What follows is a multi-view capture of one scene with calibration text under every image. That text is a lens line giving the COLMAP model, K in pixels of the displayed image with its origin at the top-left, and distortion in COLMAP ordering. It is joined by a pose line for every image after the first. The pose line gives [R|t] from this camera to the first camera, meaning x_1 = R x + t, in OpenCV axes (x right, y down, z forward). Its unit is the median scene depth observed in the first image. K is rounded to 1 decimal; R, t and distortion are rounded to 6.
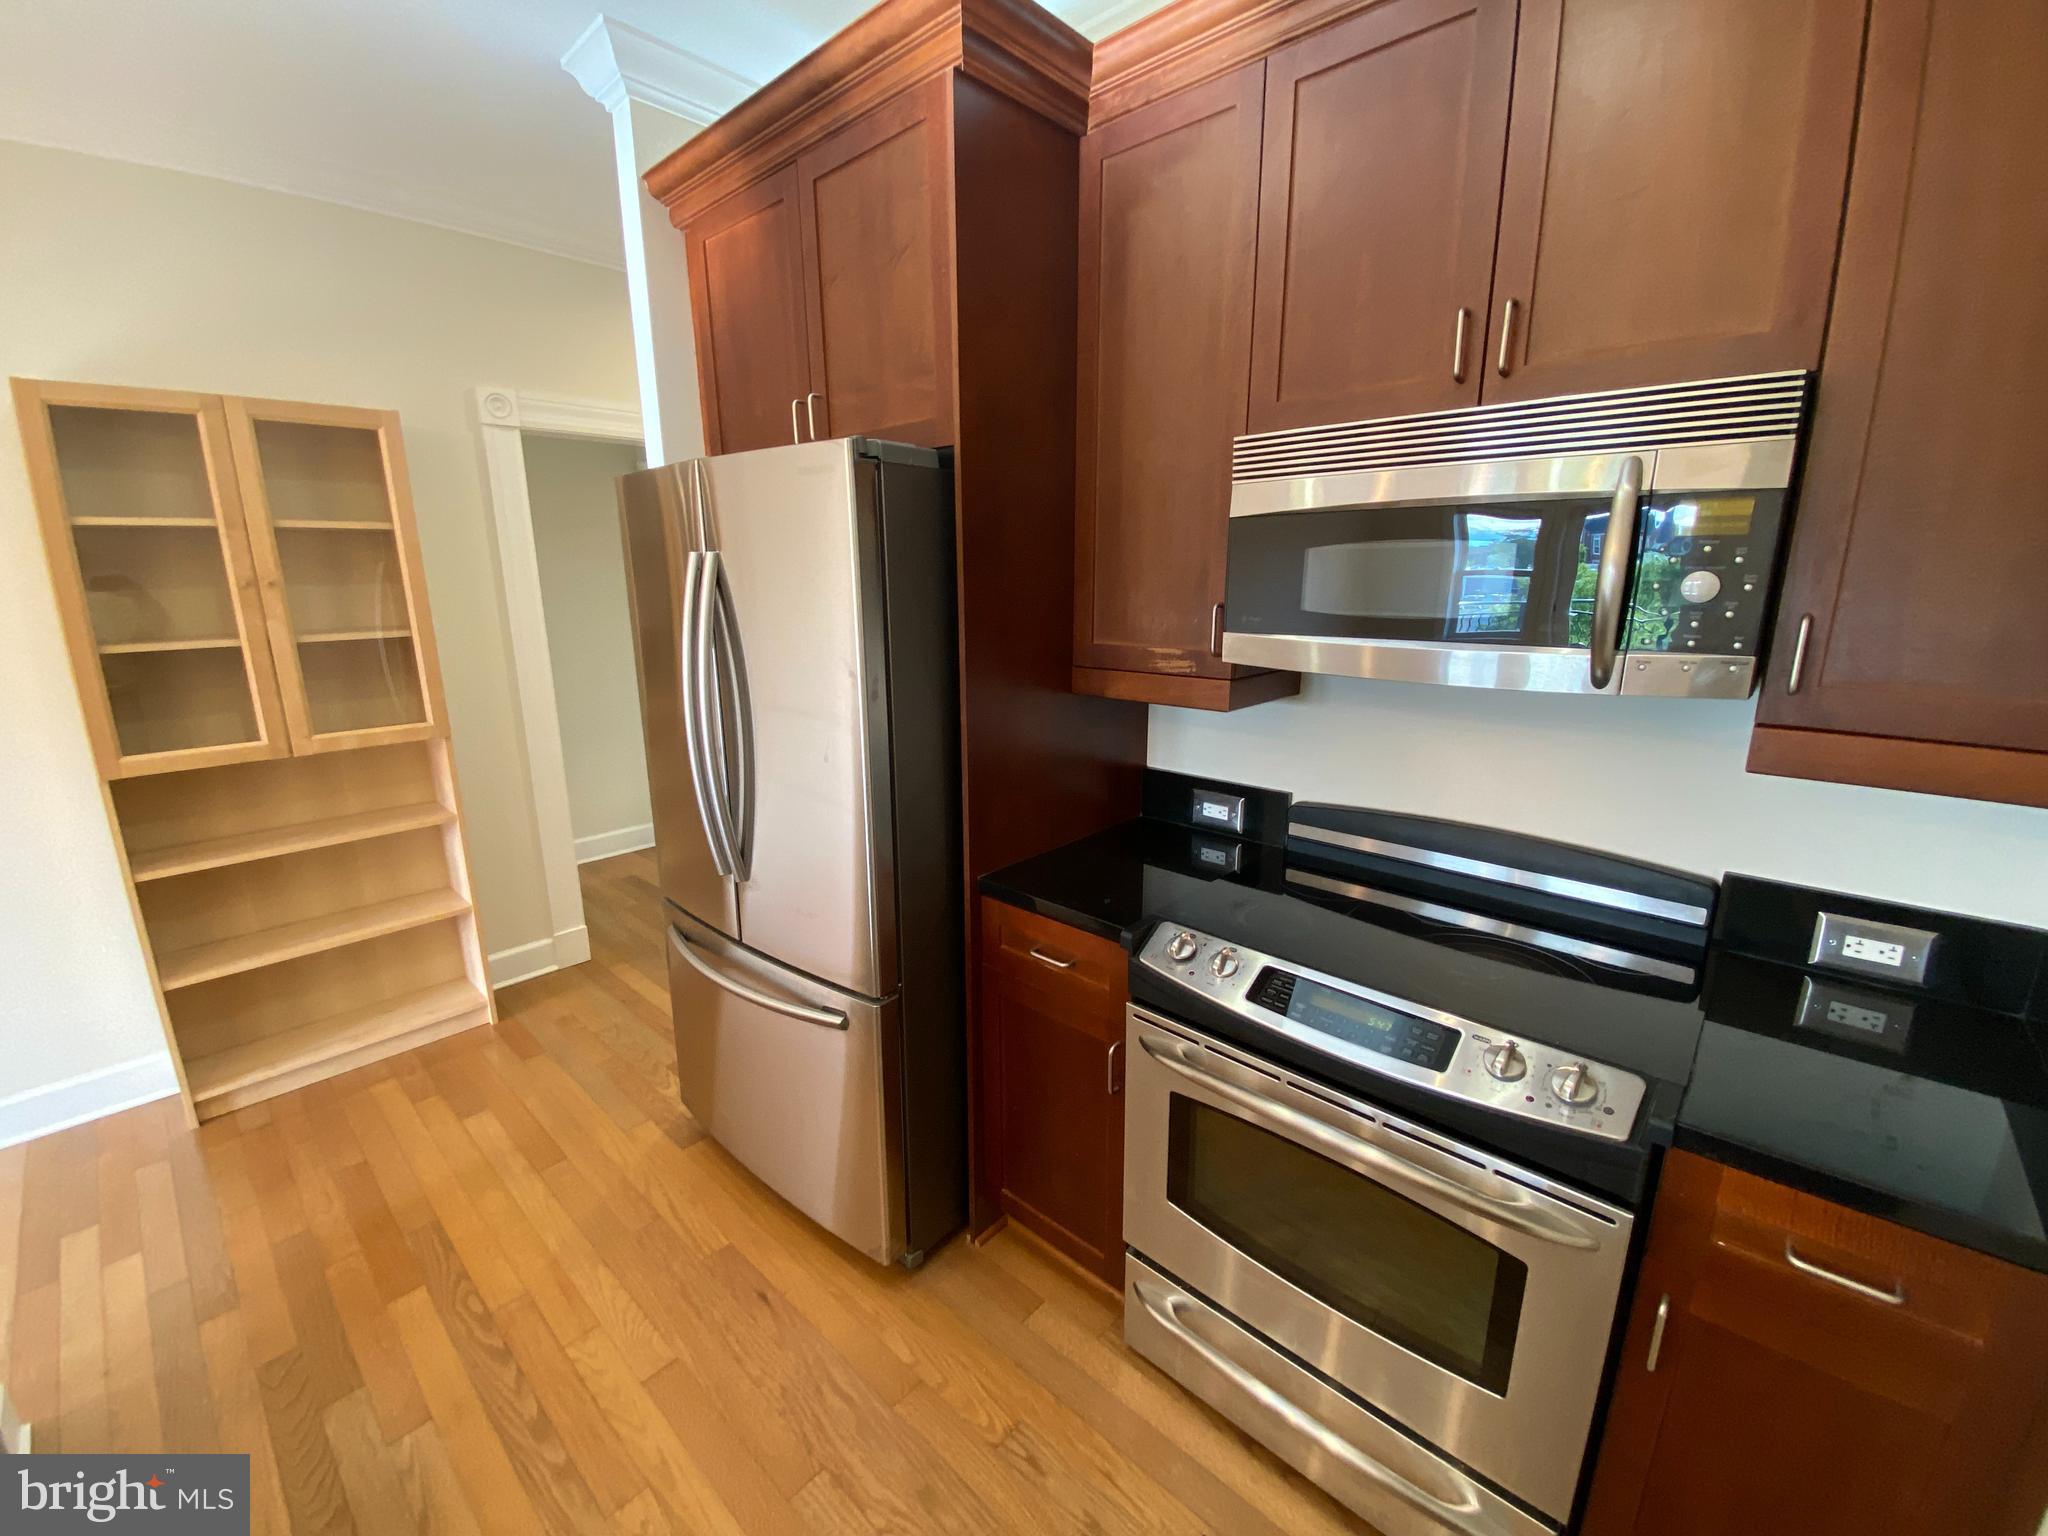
lens RADIAL K [[827.3, 0, 1025.2], [0, 827.3, 771.1], [0, 0, 1]] dist [0.002991, -0.011443]
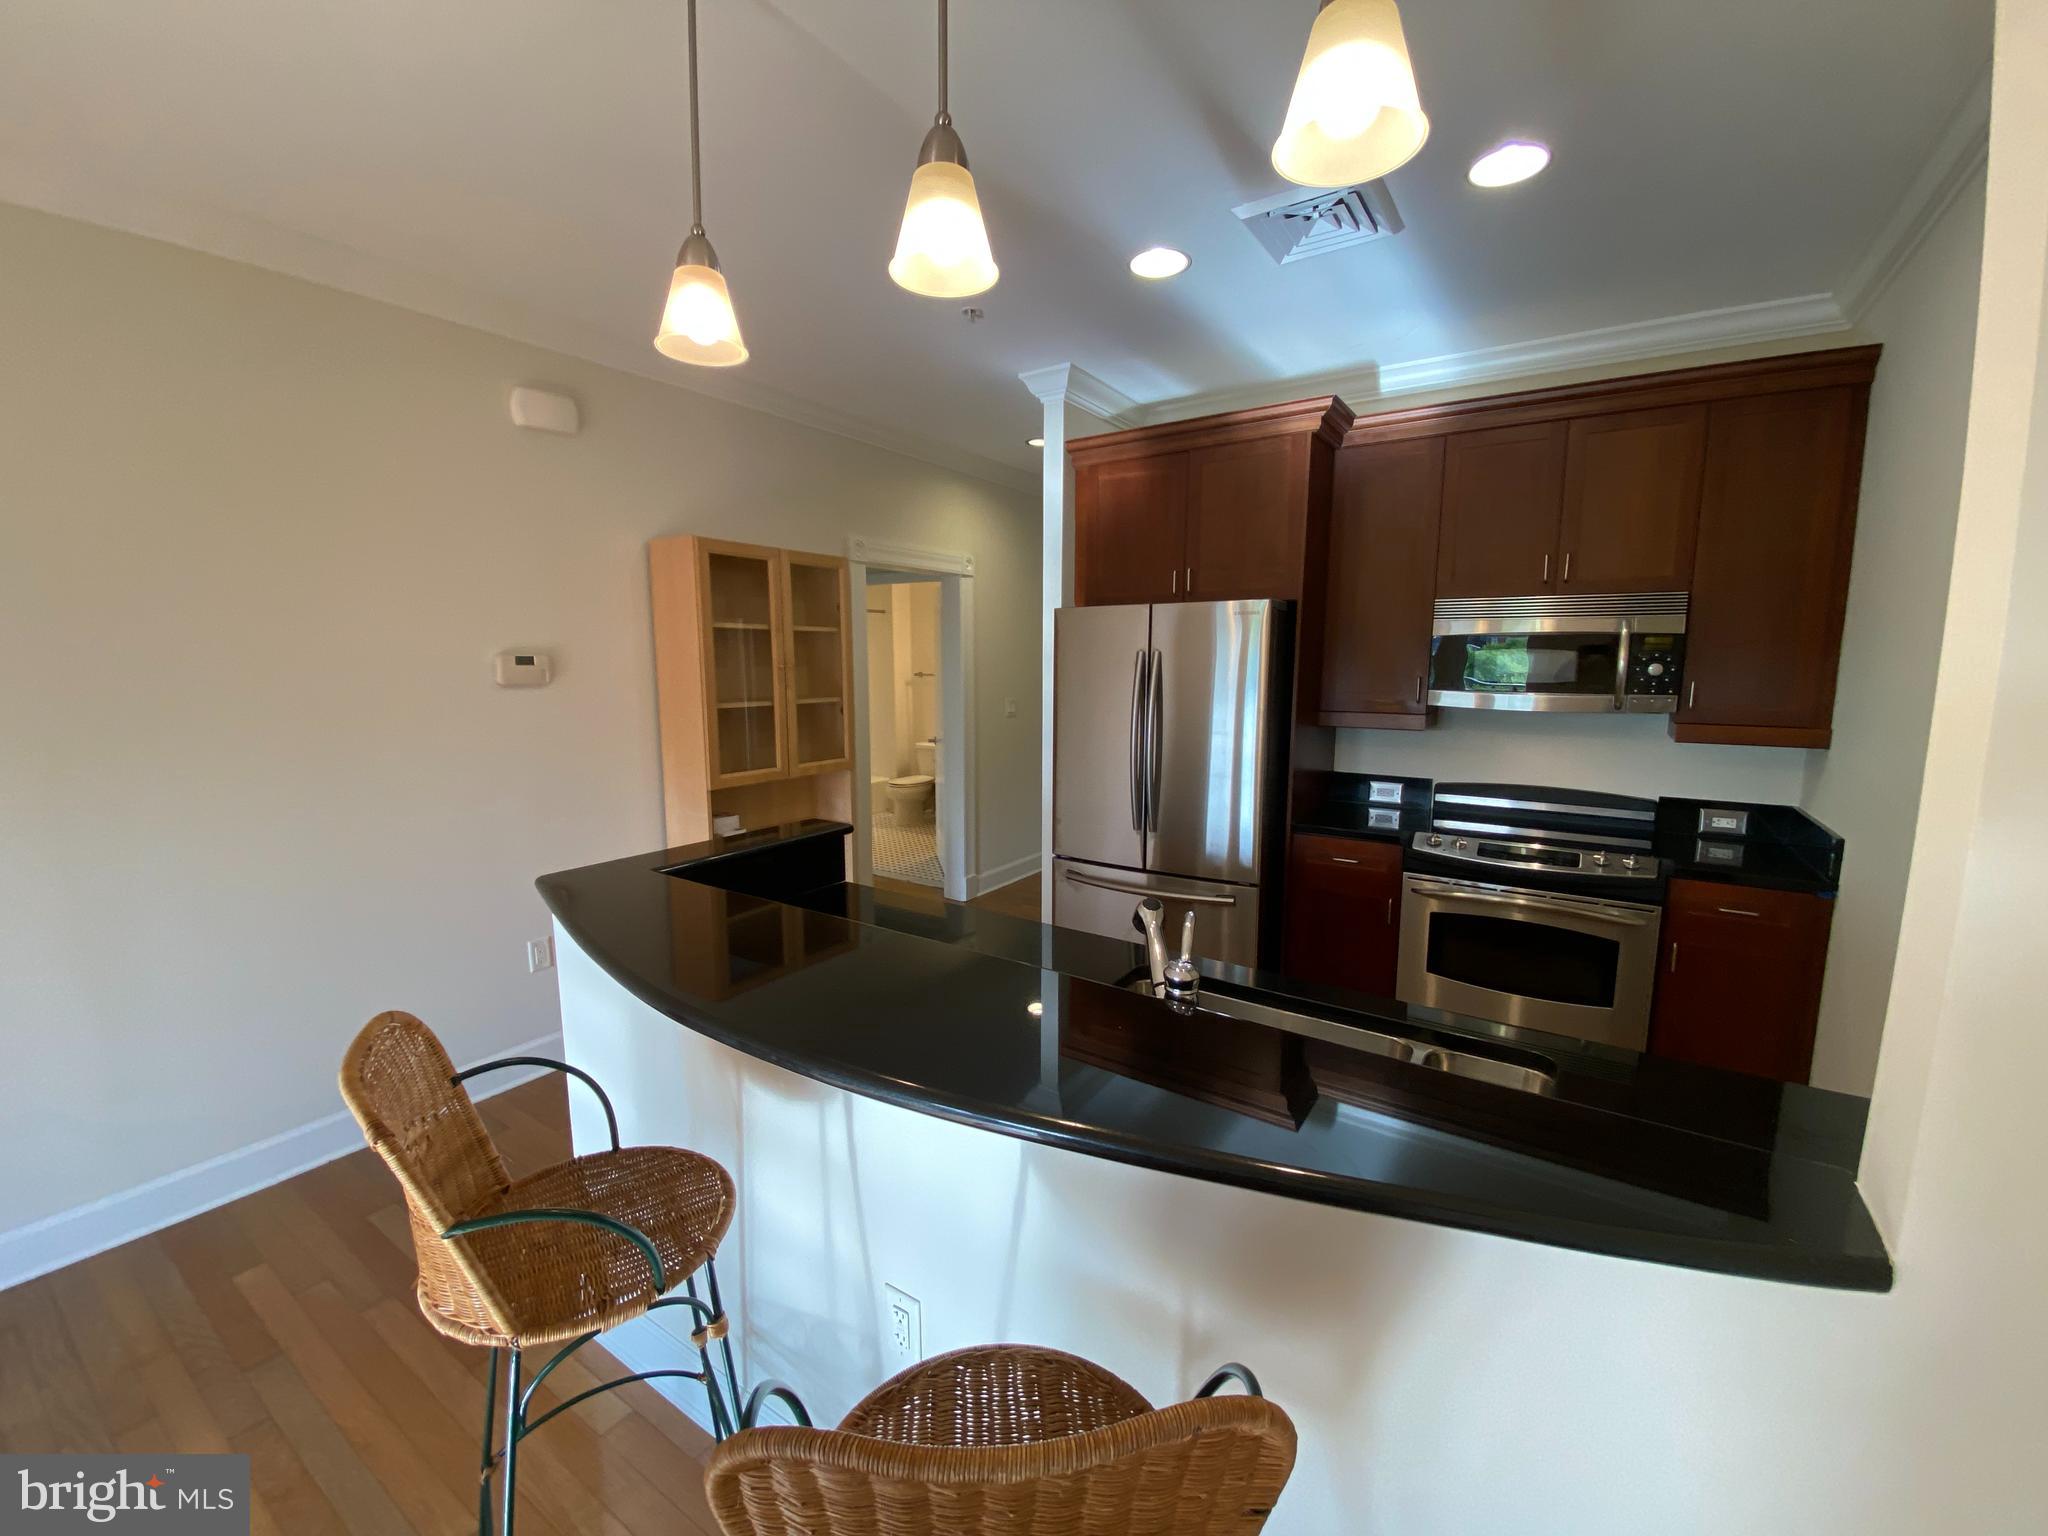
lens RADIAL K [[827.3, 0, 1015.4], [0, 827.3, 772.1], [0, 0, 1]] dist [0.002991, -0.011443]
pose [[0.989265, -0.017050, 0.145135, -0.947604], [0.030965, 0.995075, -0.094160, 0.171586], [-0.142815, 0.097643, 0.984921, -0.755860]]
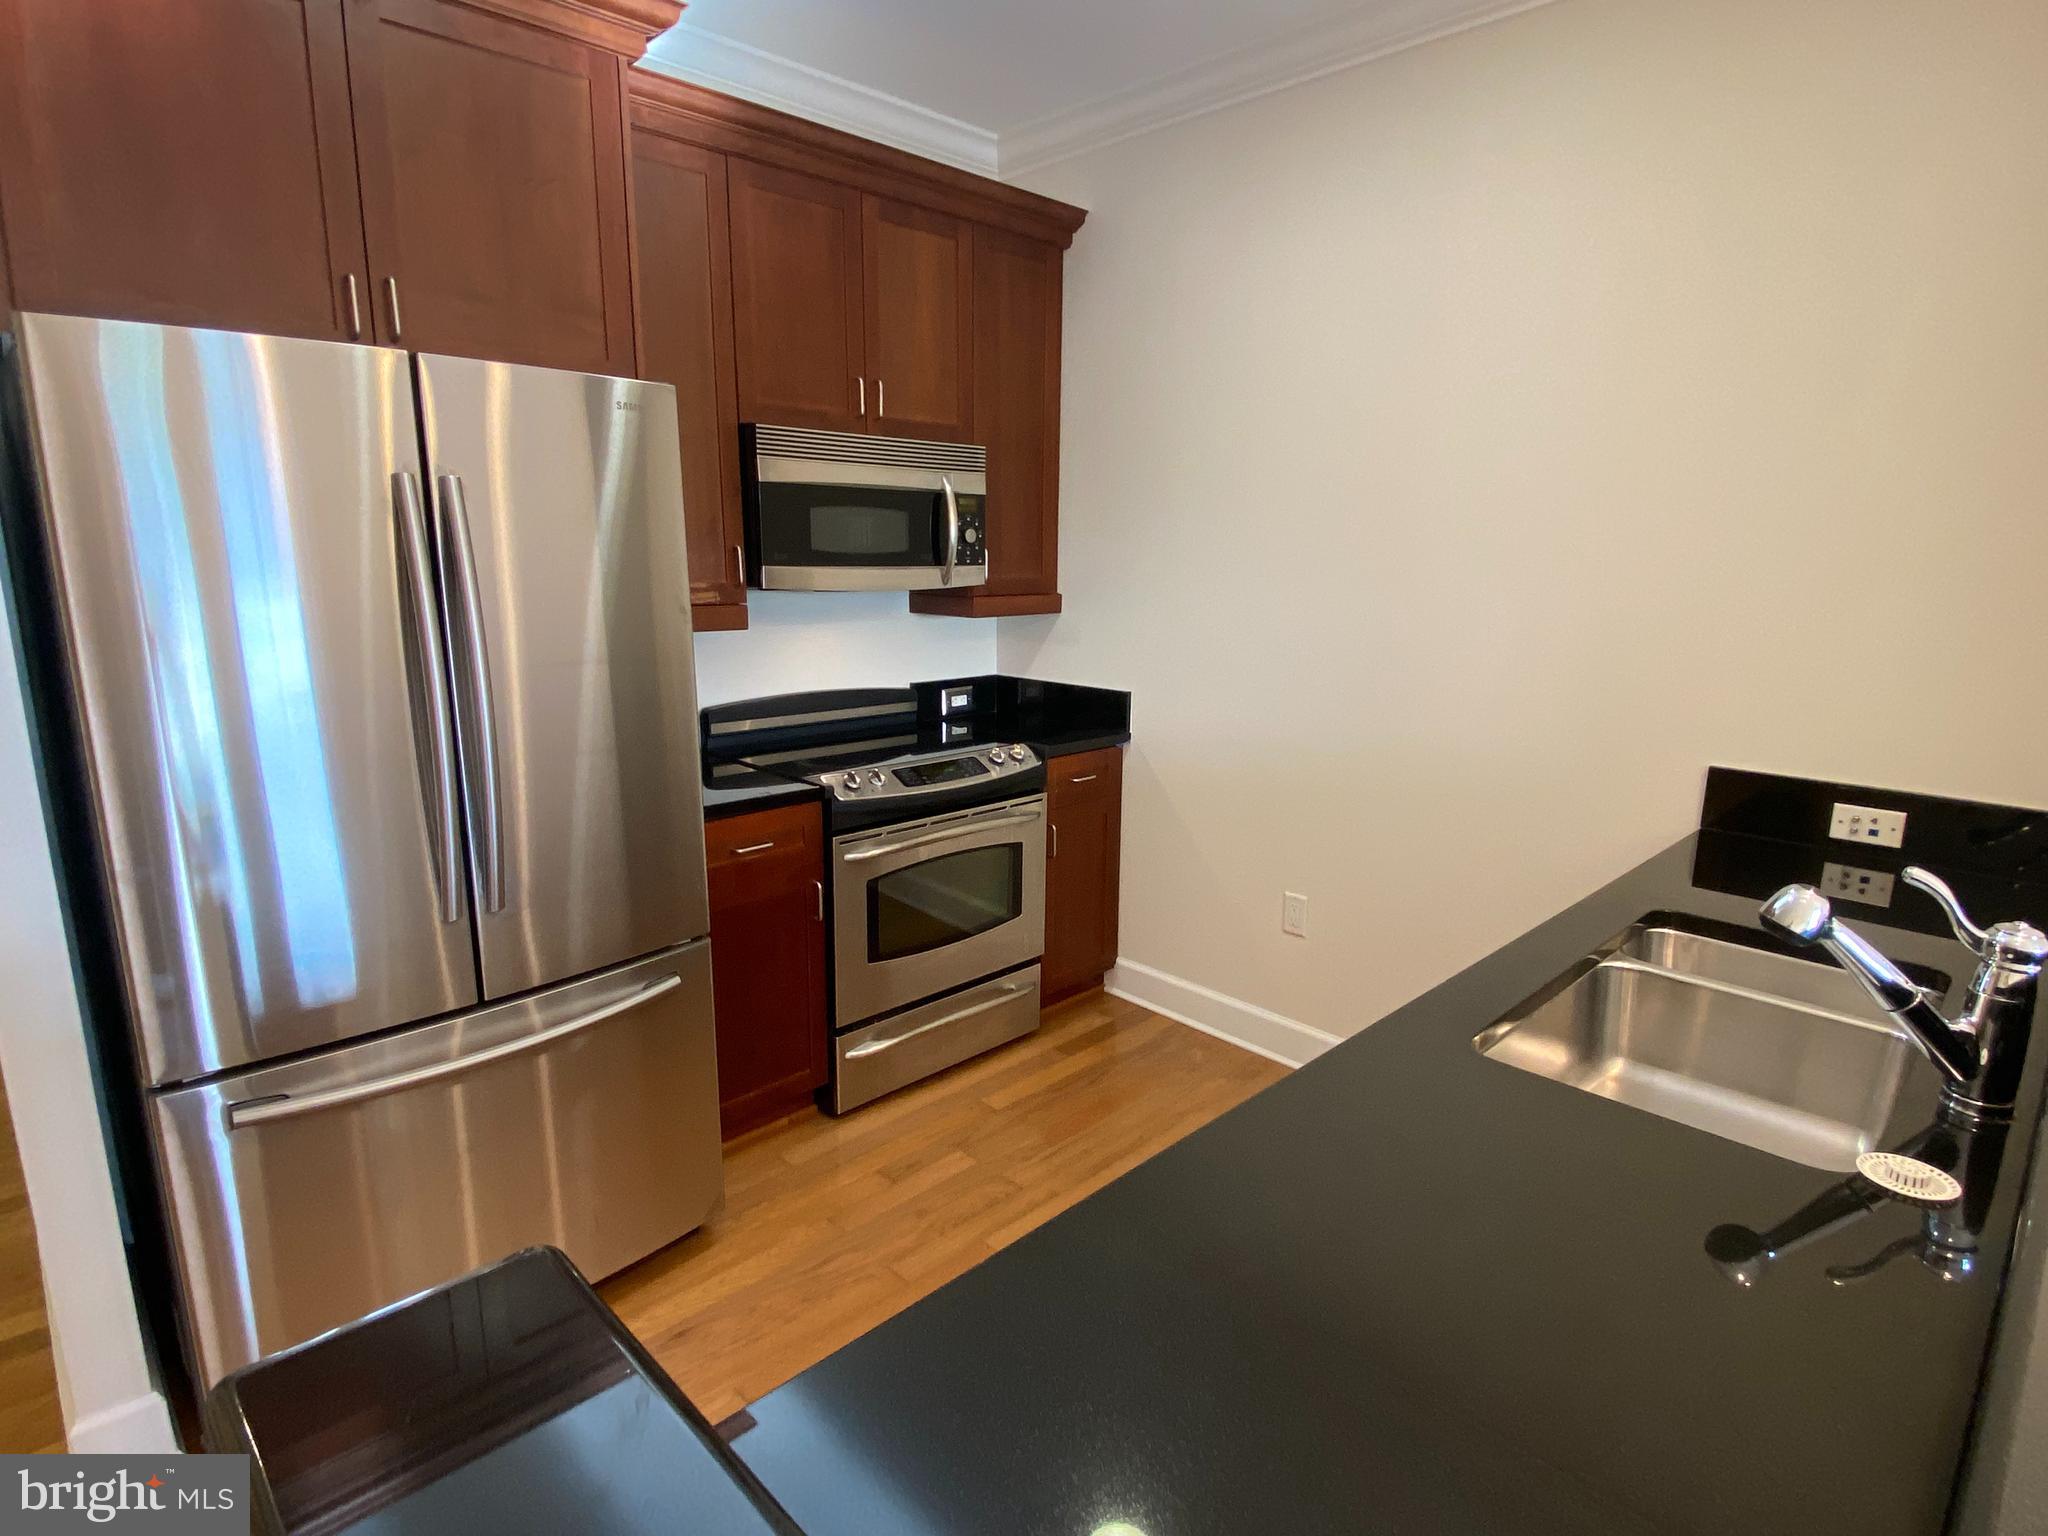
lens RADIAL K [[1067.7, 0, 1024.0], [0, 1067.7, 778.9], [0, 0, 1]] dist [0.024740, -0.017739]
pose [[0.057712, -0.209635, 0.976075, -1.334947], [0.222038, 0.955912, 0.192176, -0.068767], [-0.973328, 0.205635, 0.101715, 0.420301]]
